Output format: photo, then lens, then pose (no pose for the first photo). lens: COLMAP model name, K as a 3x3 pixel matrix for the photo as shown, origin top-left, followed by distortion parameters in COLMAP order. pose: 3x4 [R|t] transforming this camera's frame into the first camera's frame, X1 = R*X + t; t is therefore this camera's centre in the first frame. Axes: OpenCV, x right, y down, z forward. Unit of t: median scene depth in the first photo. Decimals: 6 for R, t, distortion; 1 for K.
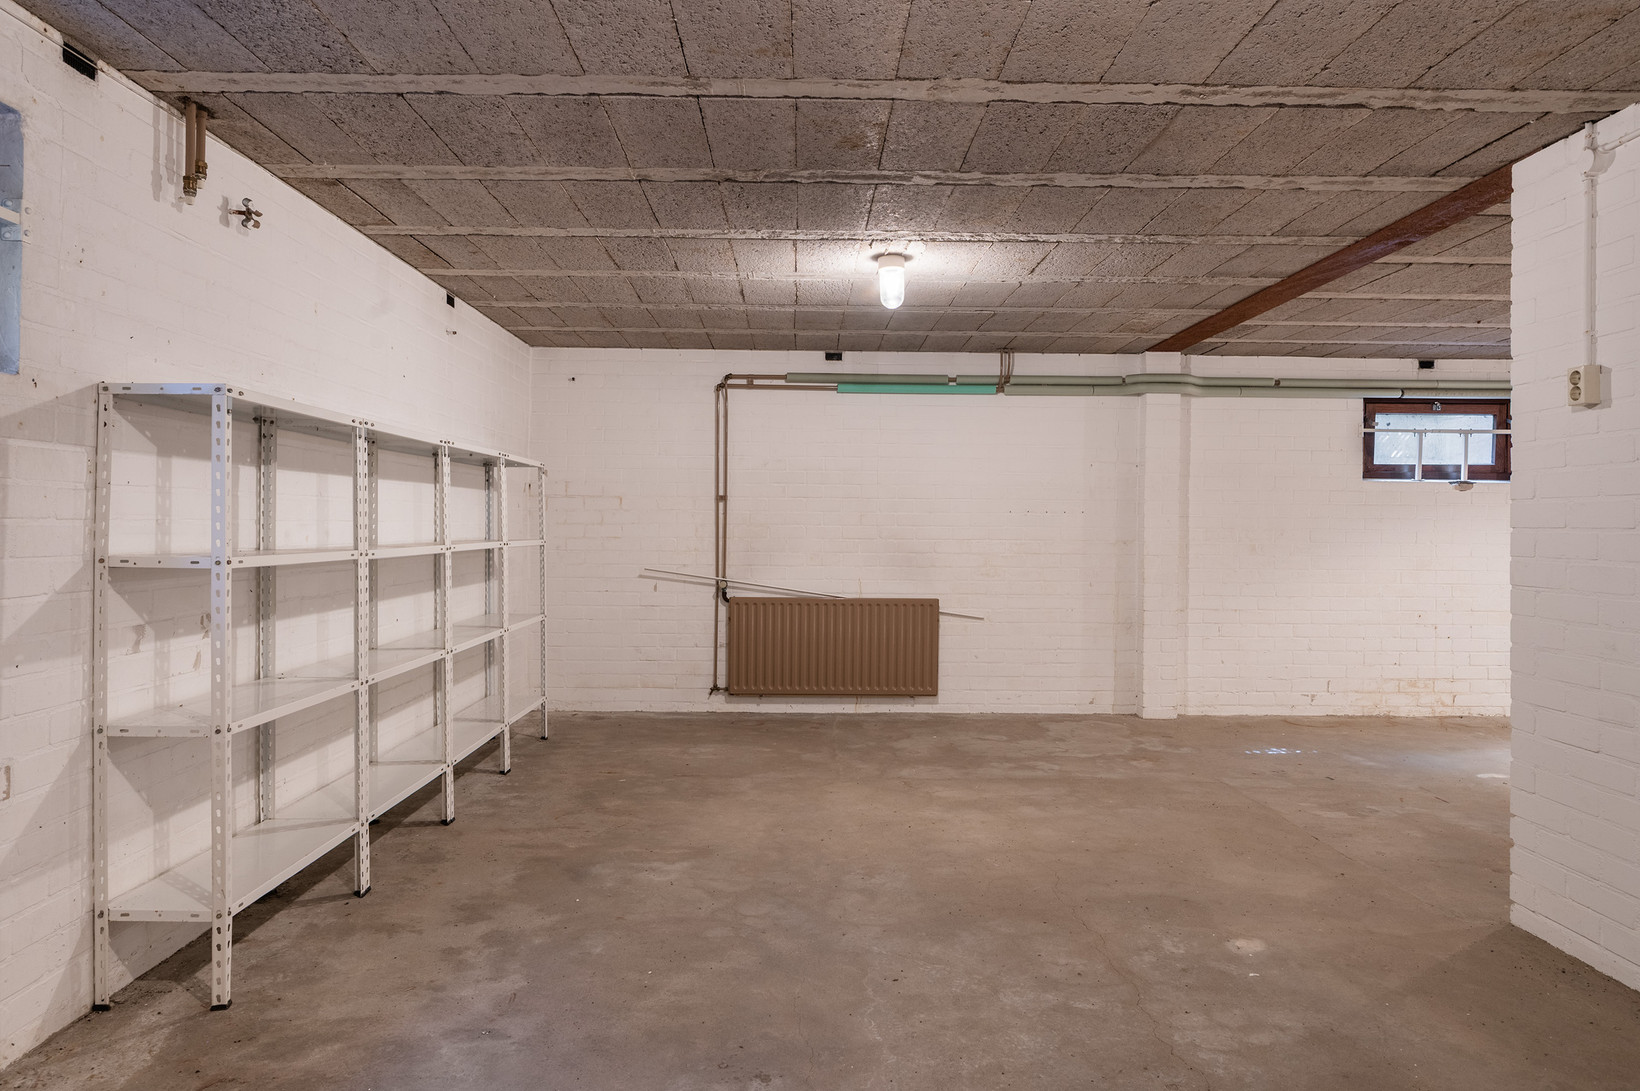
lens RADIAL K [[1009.8, 0, 812.6], [0, 1009.8, 529.9], [0, 0, 1]] dist [0.009616, 0.000540]
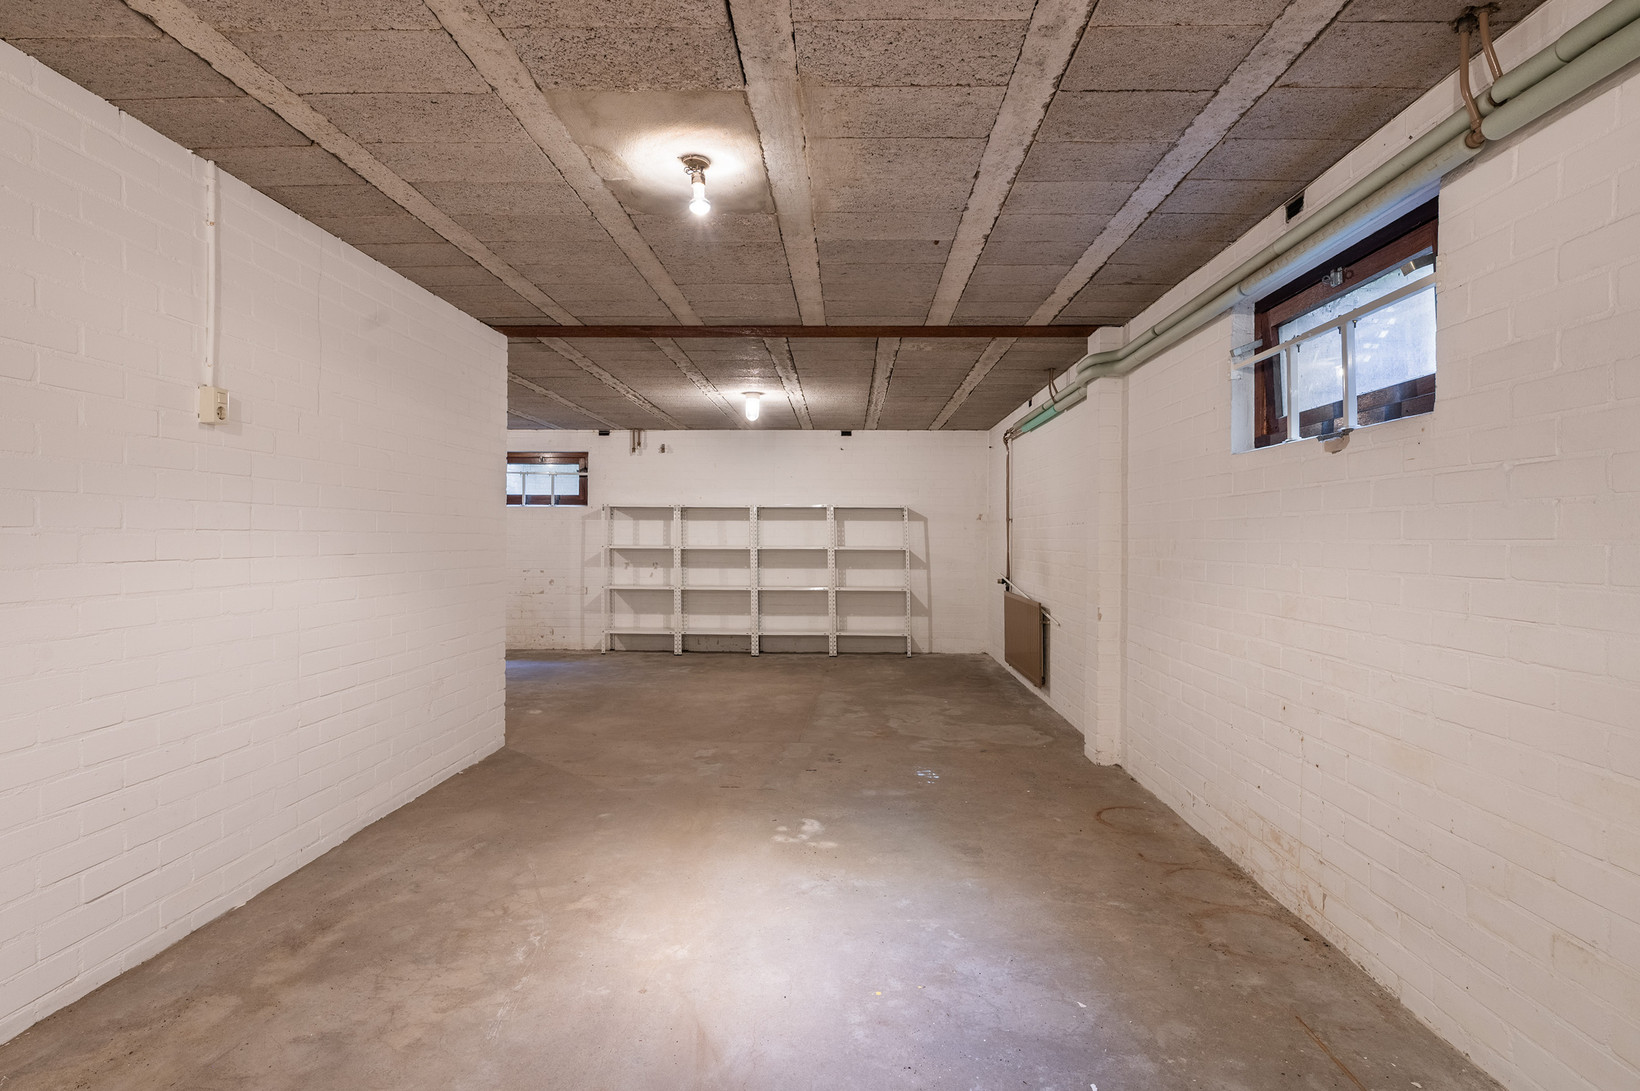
lens RADIAL K [[804.5, 0, 822.1], [0, 804.5, 543.7], [0, 0, 1]] dist [0.001171, -0.000028]
pose [[-0.050352, 0.000028, -0.998732, 2.319575], [-0.007931, 0.999968, 0.000427, 0.011235], [0.998700, 0.007942, -0.050350, 1.804750]]
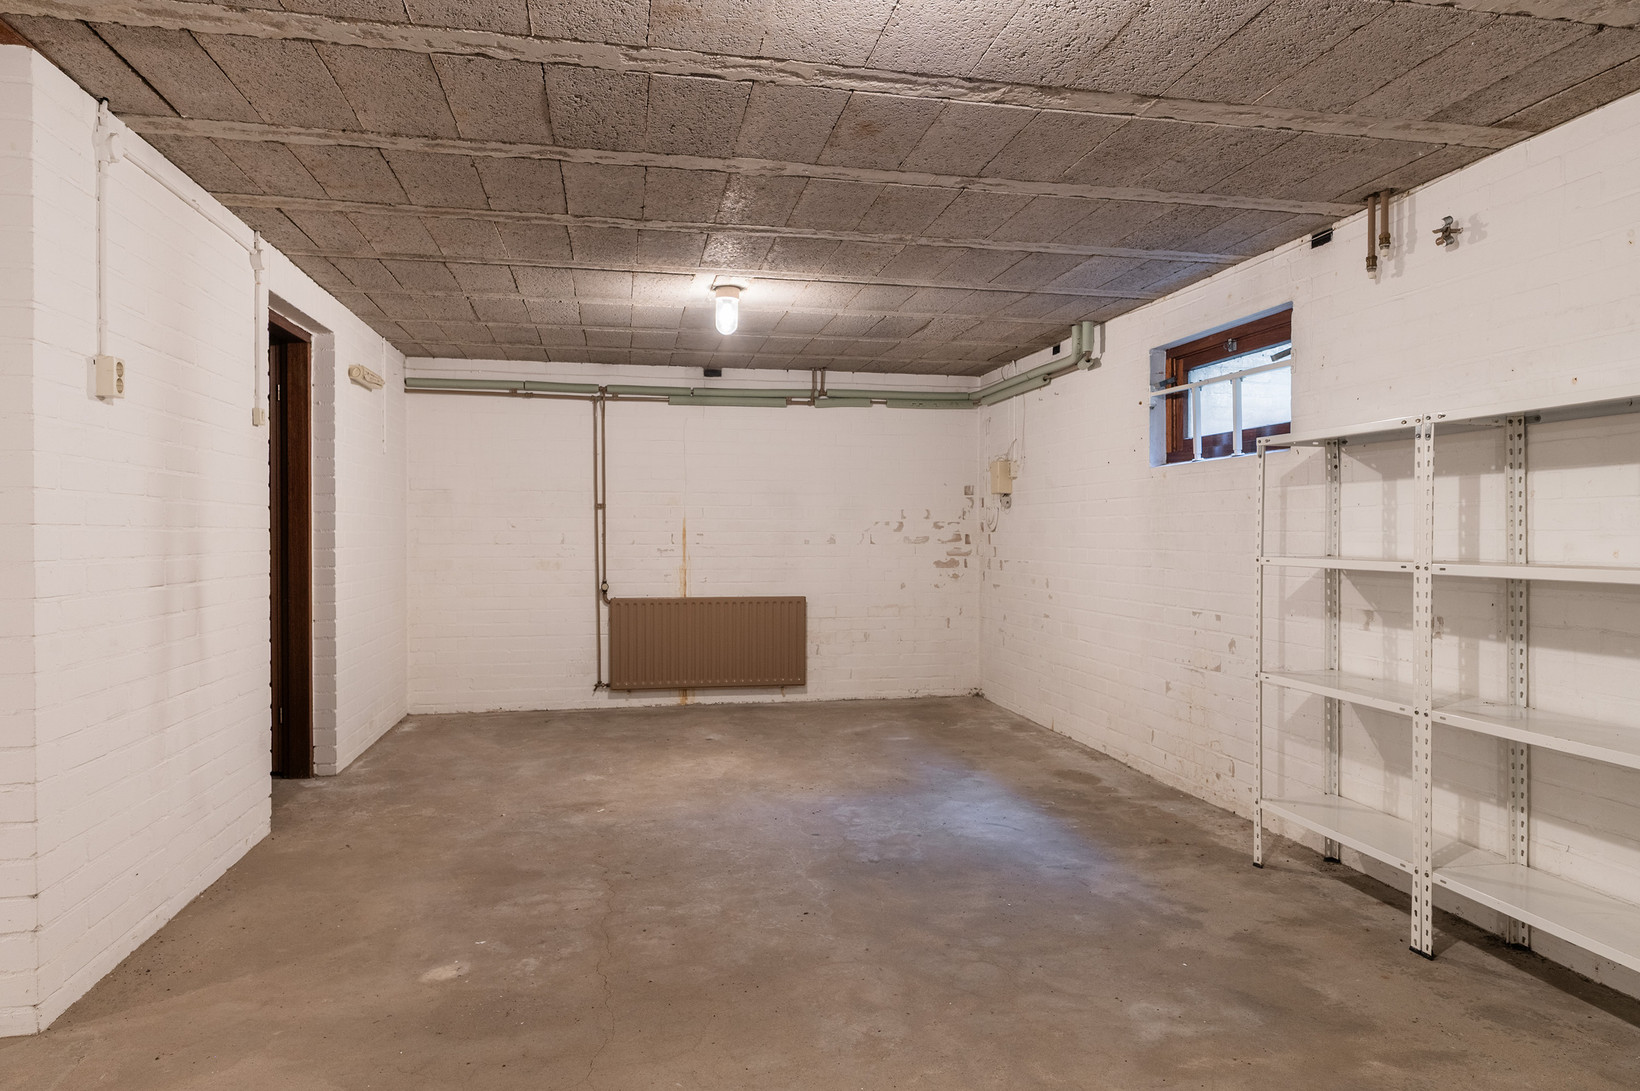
lens RADIAL K [[1009.8, 0, 818.8], [0, 1009.8, 542.6], [0, 0, 1]] dist [0.009616, 0.000540]
pose [[-0.983984, -0.007516, -0.178100, 0.264649], [-0.009614, 0.999894, 0.010918, -0.002263], [0.177999, 0.012455, -0.983952, 2.032411]]
